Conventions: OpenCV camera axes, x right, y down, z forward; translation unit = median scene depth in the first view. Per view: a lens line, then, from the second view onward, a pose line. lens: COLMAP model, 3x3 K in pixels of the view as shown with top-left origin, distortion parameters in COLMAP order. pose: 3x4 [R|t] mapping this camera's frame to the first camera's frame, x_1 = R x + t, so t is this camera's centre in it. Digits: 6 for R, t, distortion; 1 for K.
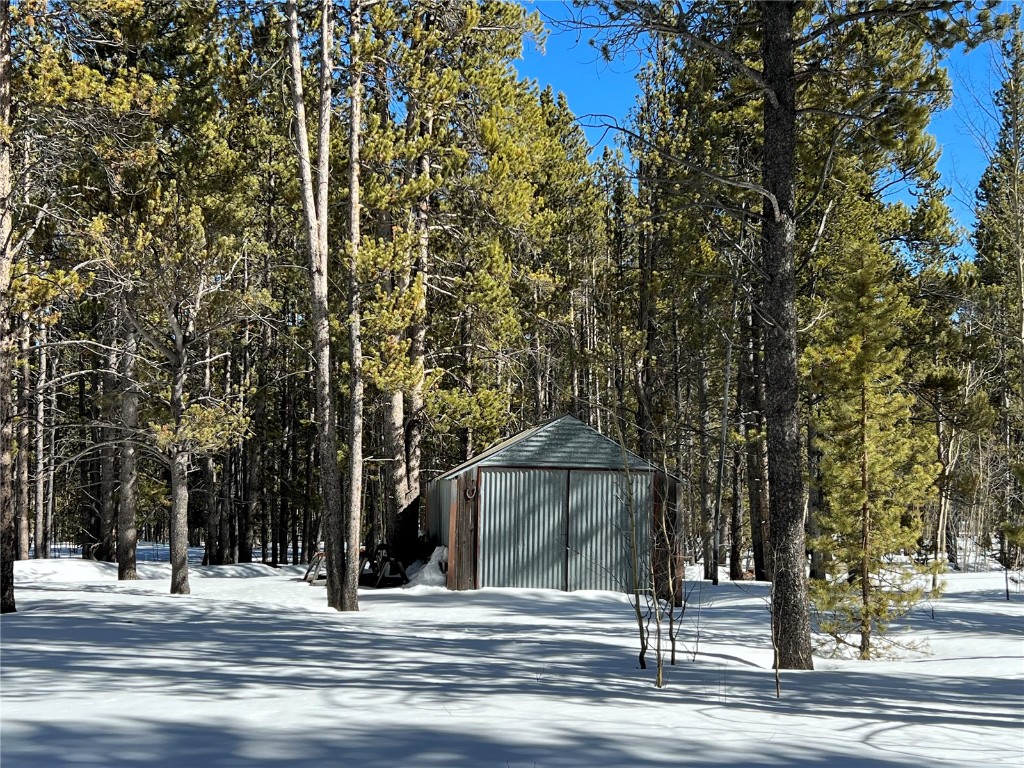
lens RADIAL K [[1314.1, 0, 511.3], [0, 1314.1, 398.4], [0, 0, 1]] dist [0.159920, -0.481460]
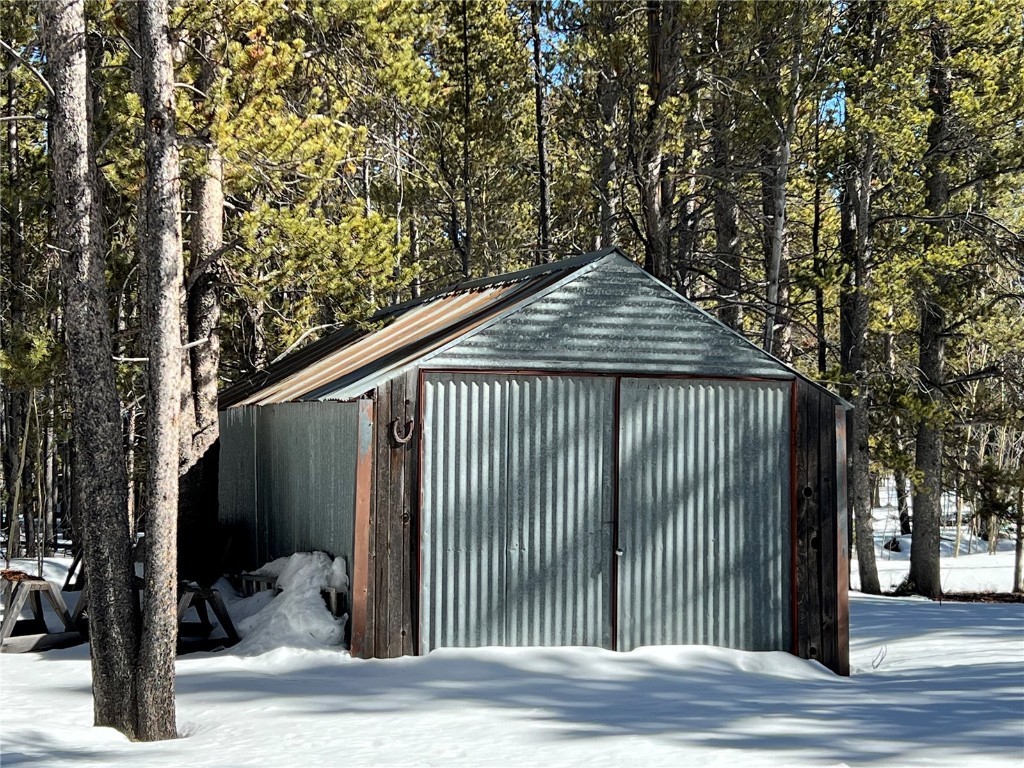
lens RADIAL K [[1776.3, 0, 512.0], [0, 1776.3, 384.0], [0, 0, 1]] dist [0.141250, -0.146660]
pose [[0.975143, -0.001515, 0.221570, -0.124626], [-0.008089, 0.999067, 0.042434, 0.031724], [-0.221428, -0.043172, 0.974221, 0.426282]]
